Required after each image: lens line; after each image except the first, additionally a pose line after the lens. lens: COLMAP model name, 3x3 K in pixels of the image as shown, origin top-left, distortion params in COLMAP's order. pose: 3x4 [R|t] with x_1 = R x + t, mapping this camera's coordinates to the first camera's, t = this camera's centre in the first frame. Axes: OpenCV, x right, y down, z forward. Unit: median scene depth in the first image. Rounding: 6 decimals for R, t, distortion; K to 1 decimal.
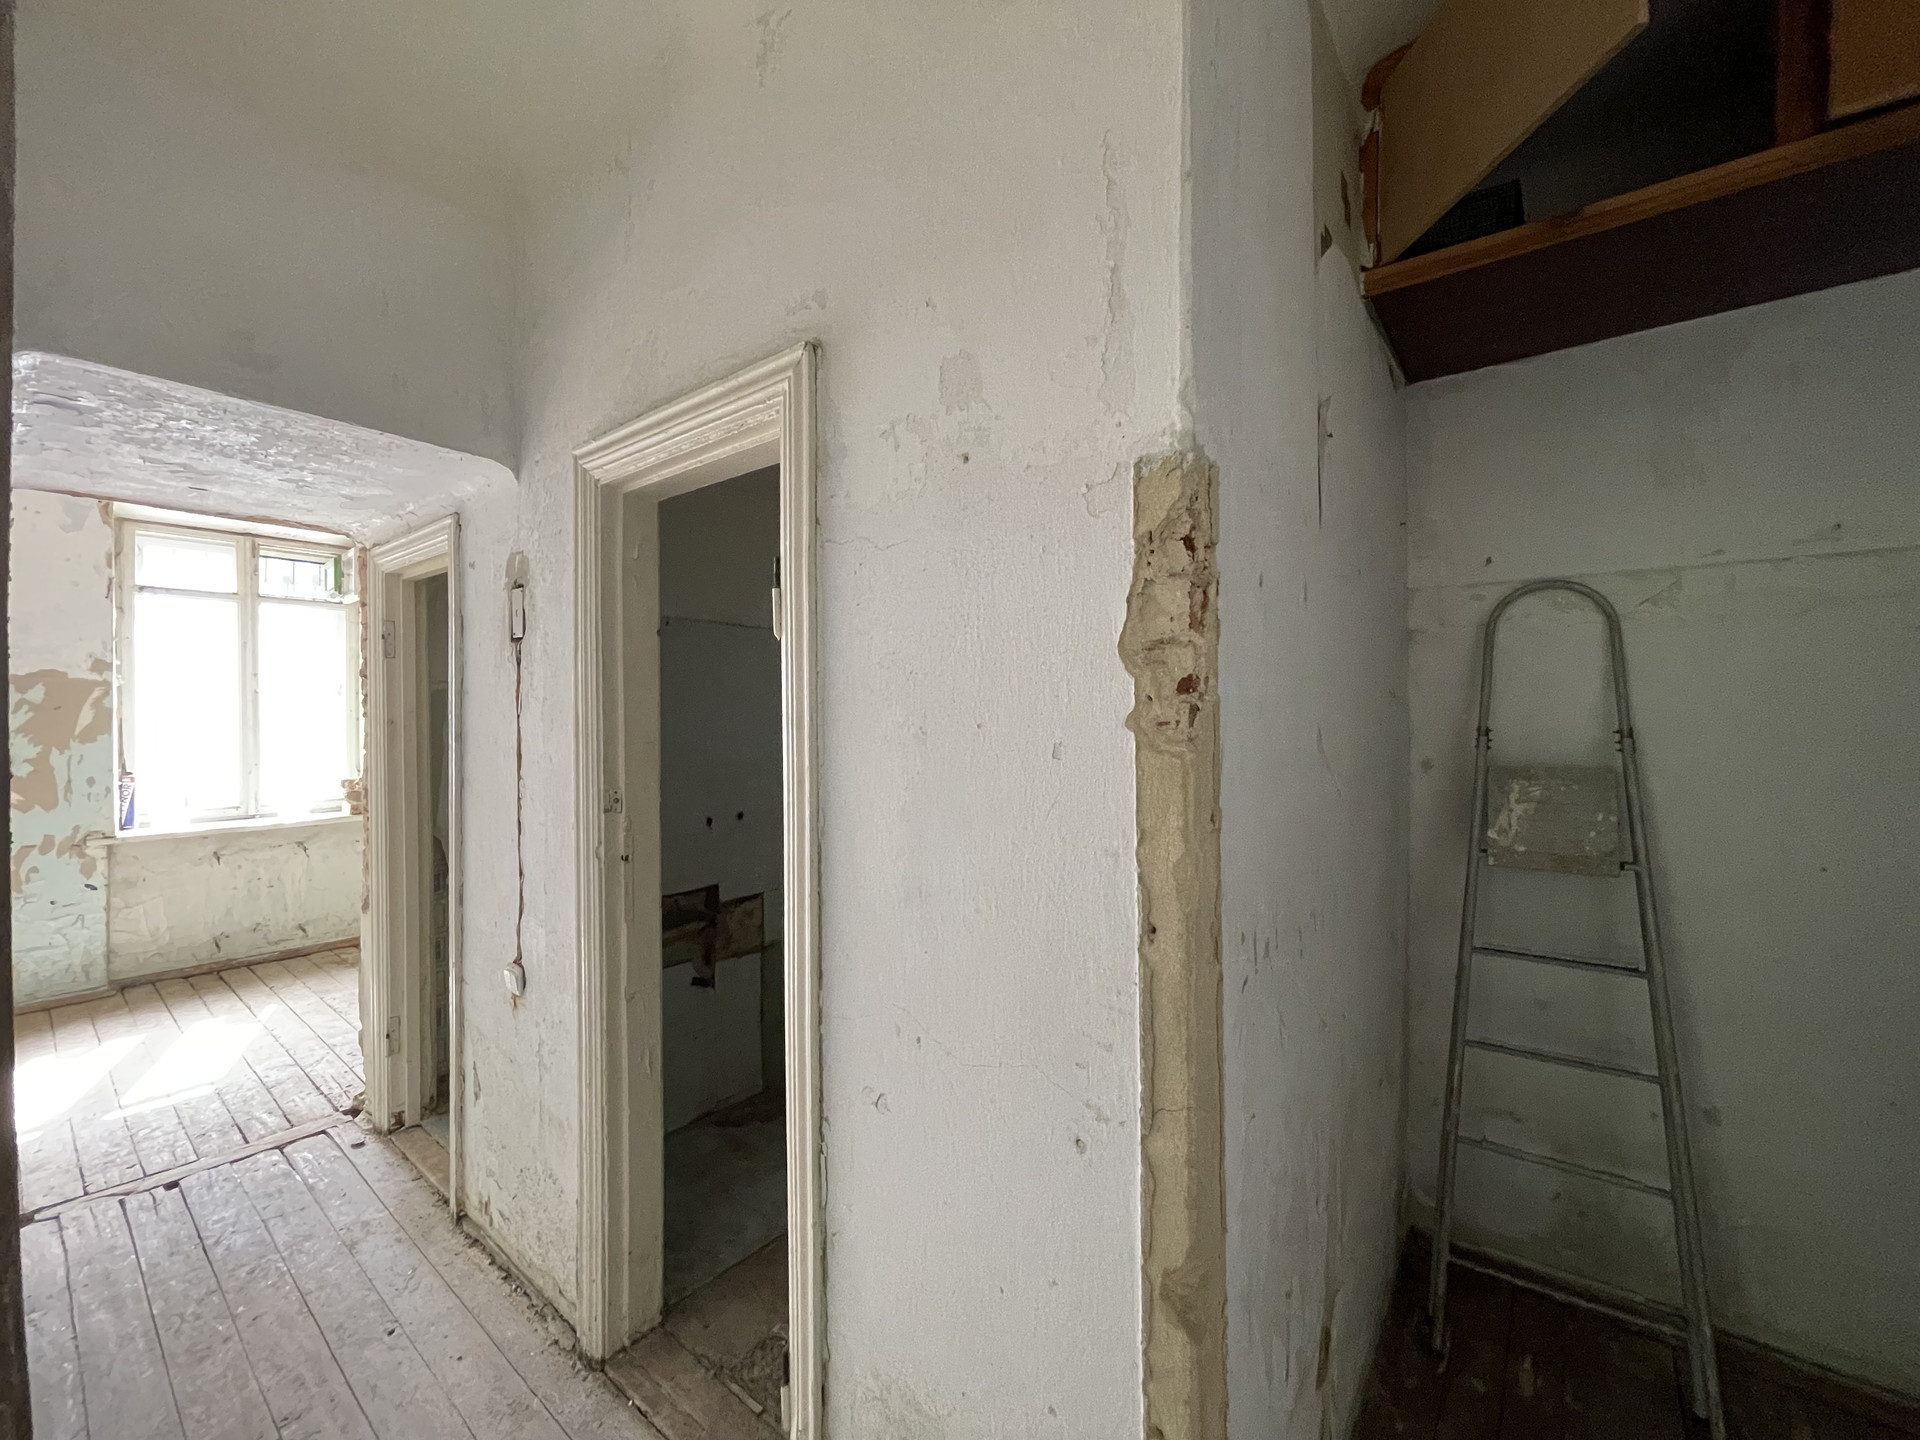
lens RADIAL K [[776.1, 0, 958.7], [0, 776.1, 713.7], [0, 0, 1]] dist [-0.001906, 0.000431]
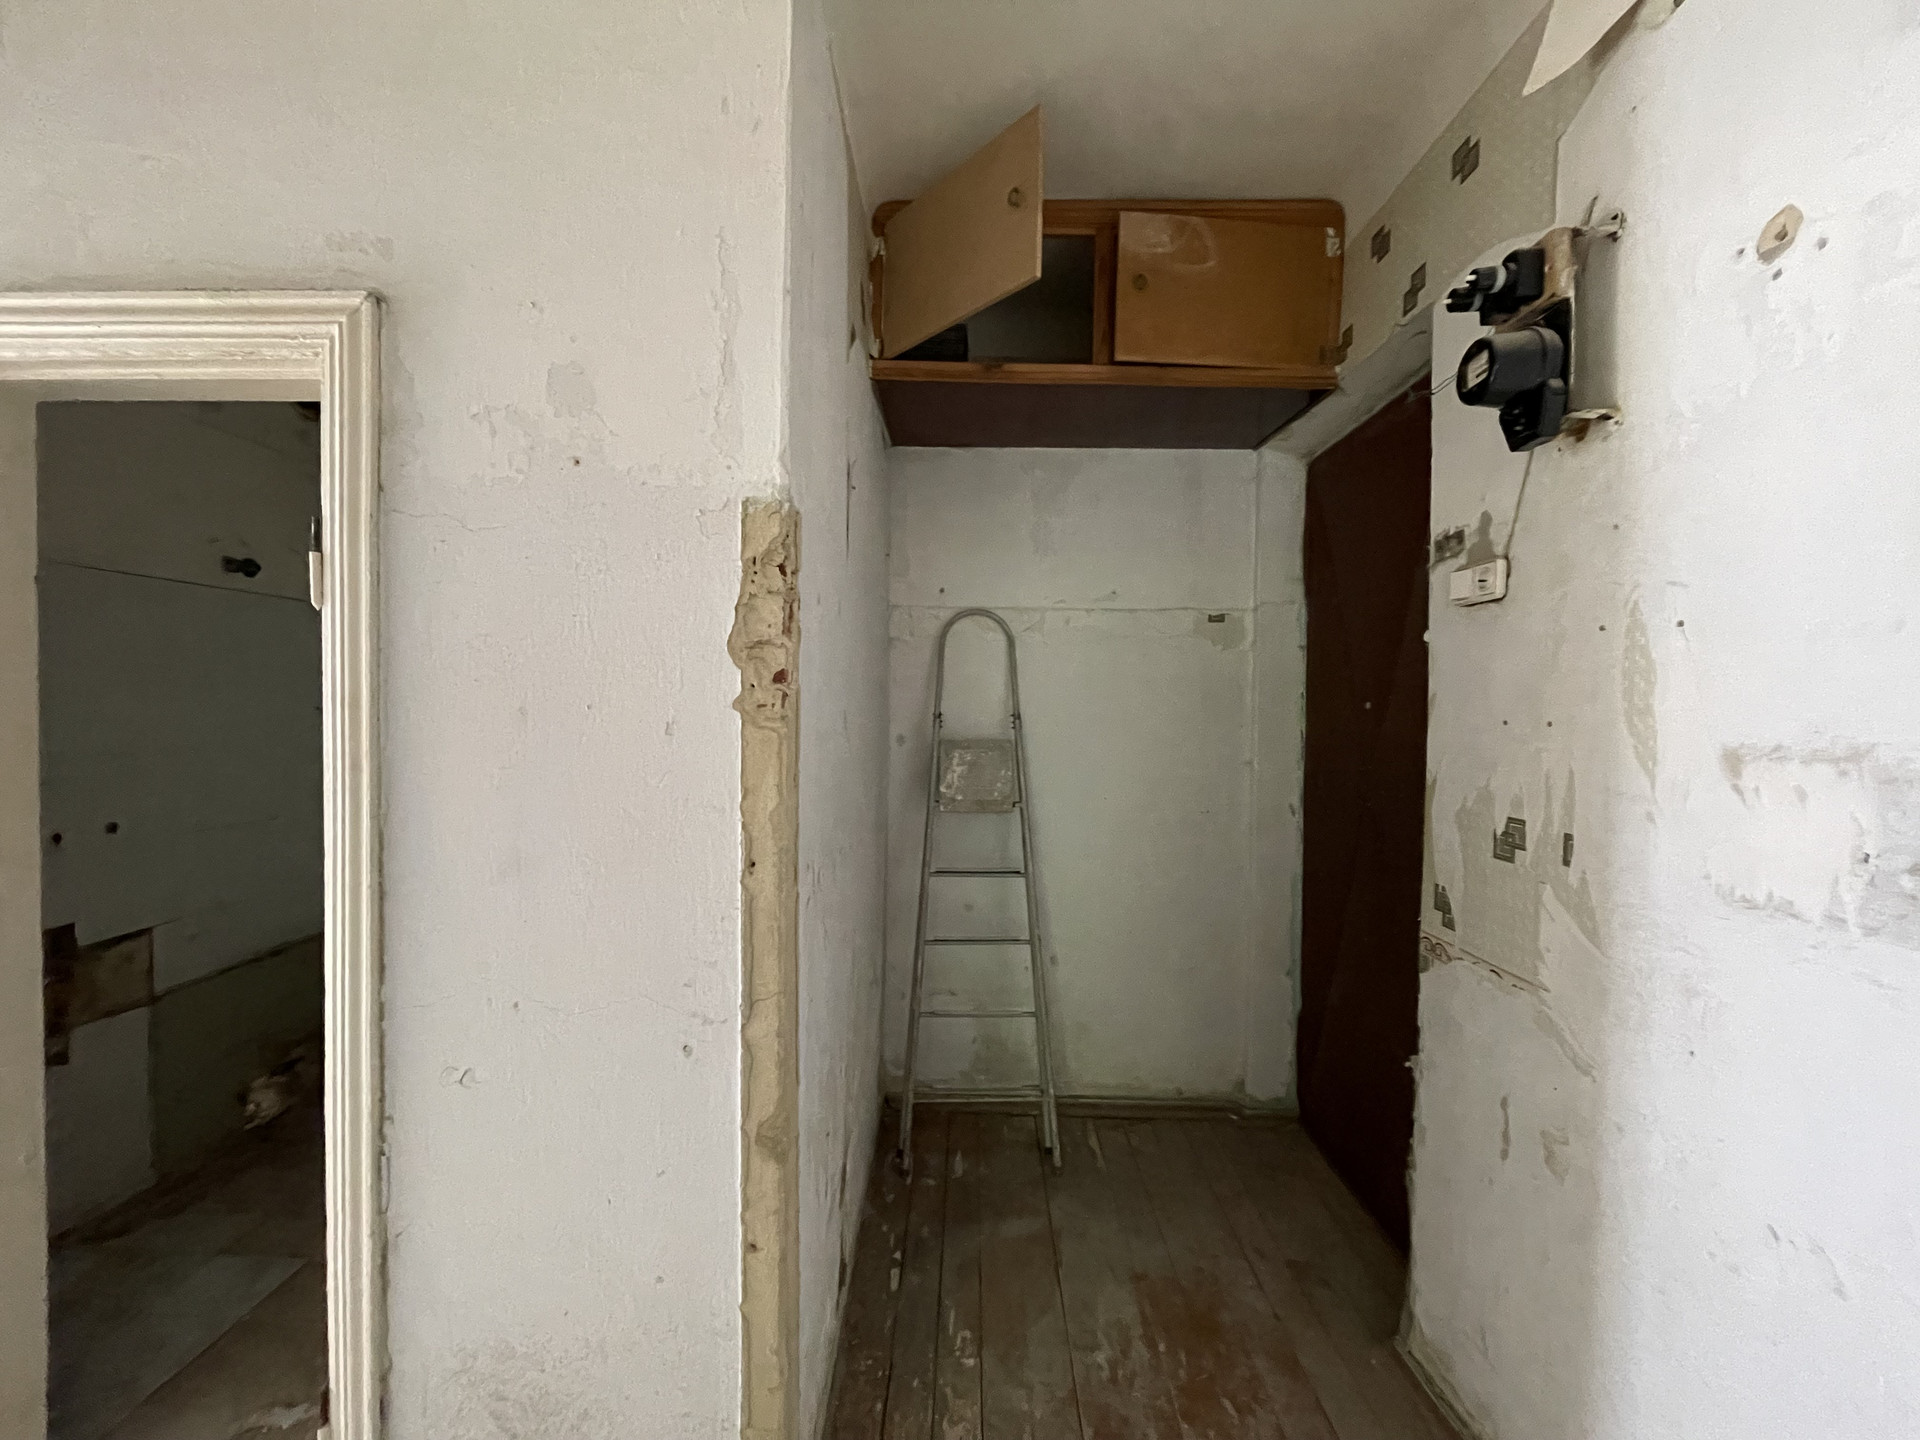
lens RADIAL K [[776.1, 0, 958.7], [0, 776.1, 713.7], [0, 0, 1]] dist [-0.001906, 0.000431]
pose [[0.795089, 0.002880, 0.606486, -0.177420], [-0.013856, 0.999814, 0.013417, 0.002727], [-0.606335, -0.019071, 0.794981, -0.159156]]
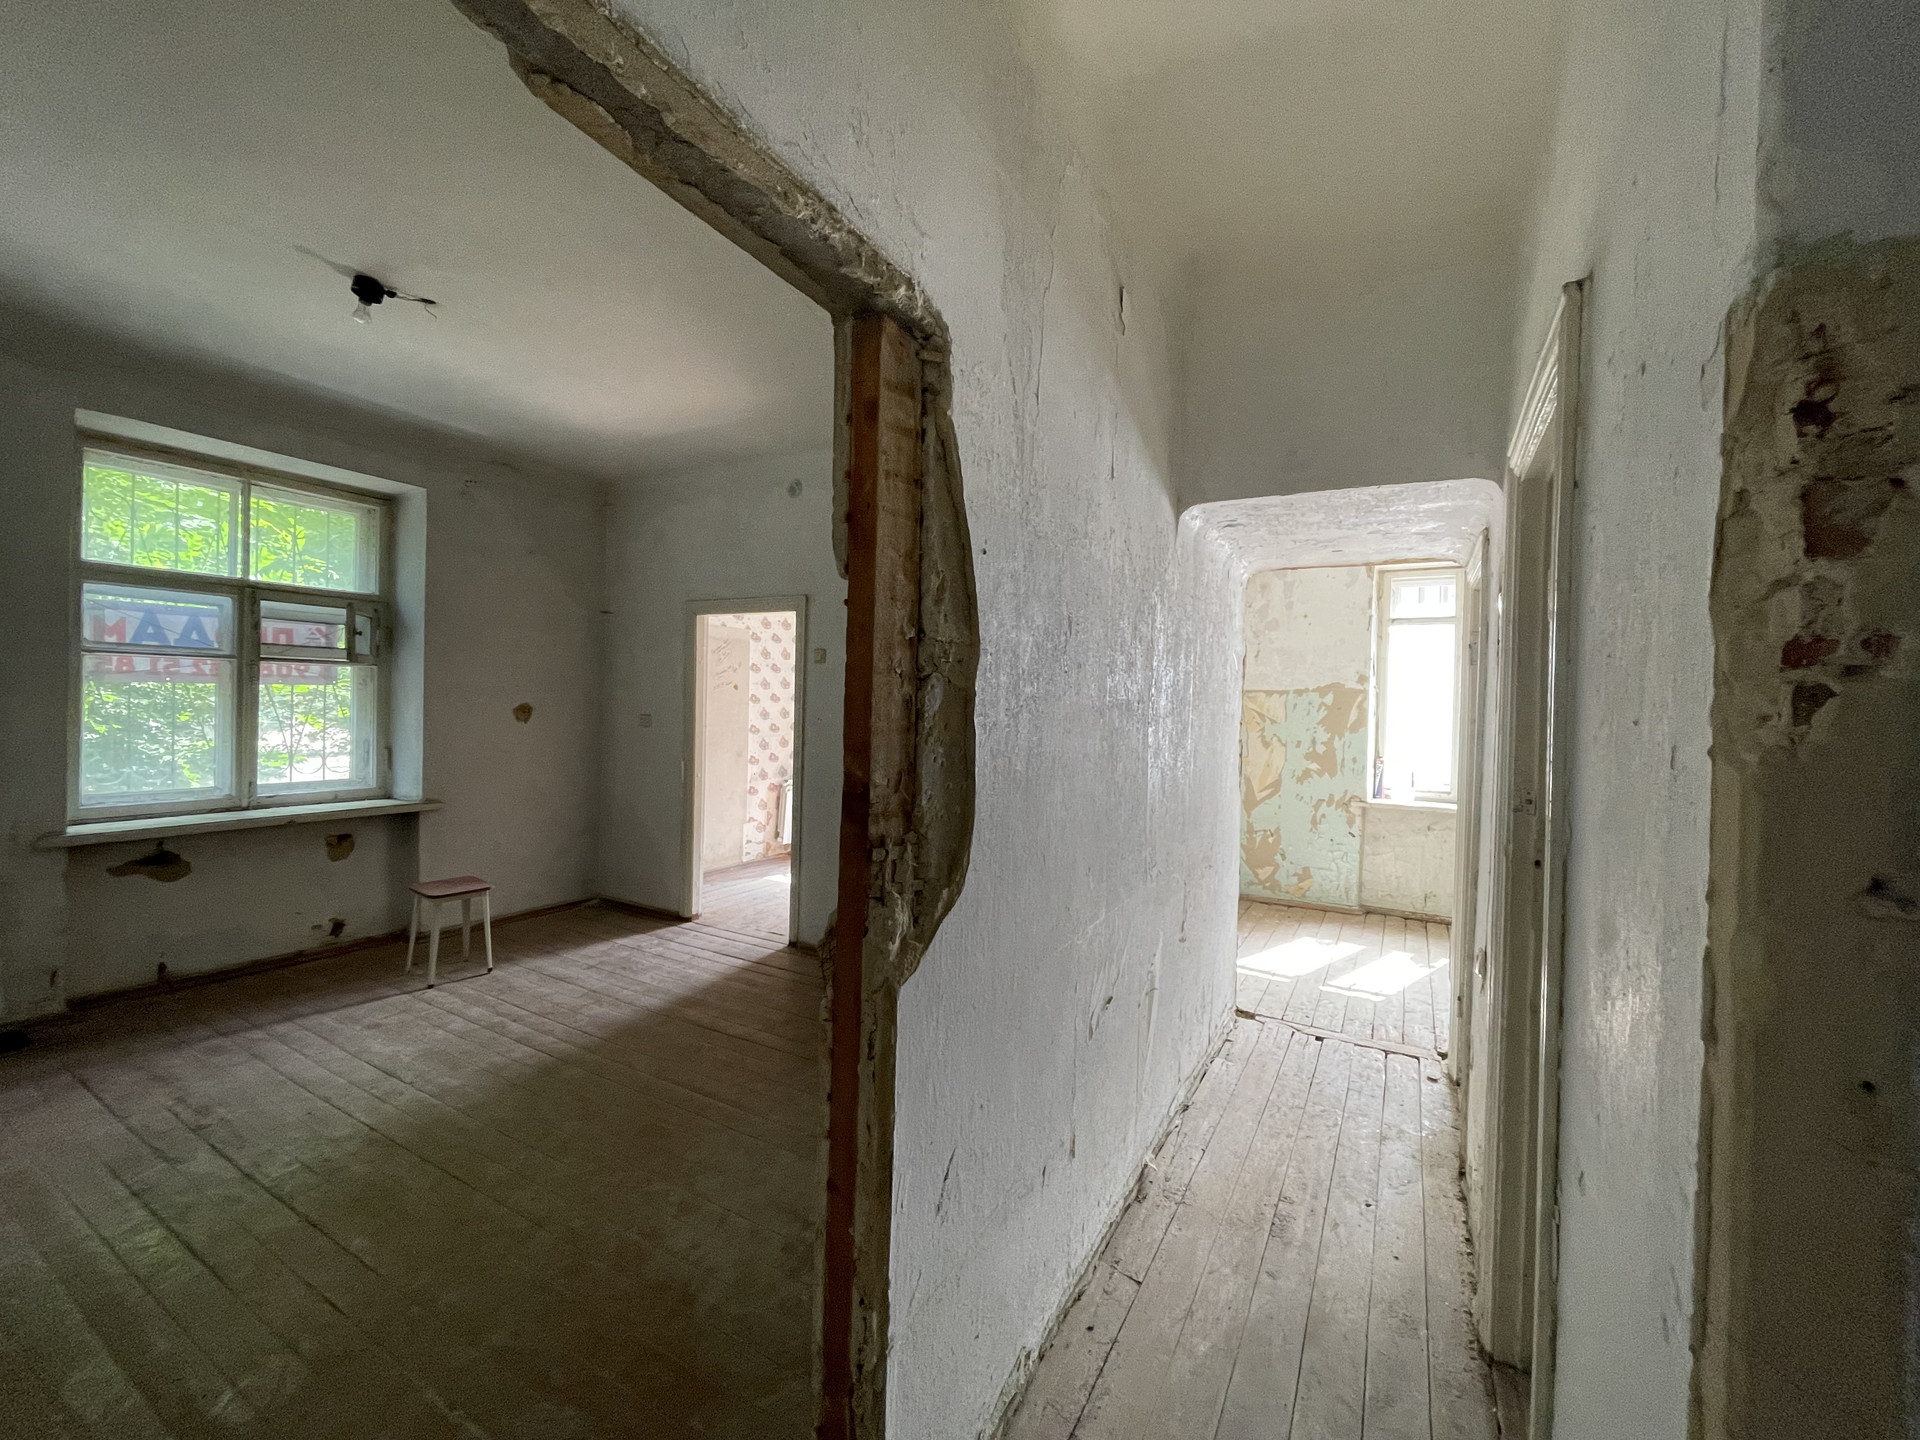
lens RADIAL K [[776.1, 0, 958.7], [0, 776.1, 713.7], [0, 0, 1]] dist [-0.001906, 0.000431]
pose [[0.153060, 0.017573, -0.988061, 0.520728], [-0.029797, 0.999469, 0.013160, 0.013903], [0.987768, 0.027427, 0.153502, 0.182674]]
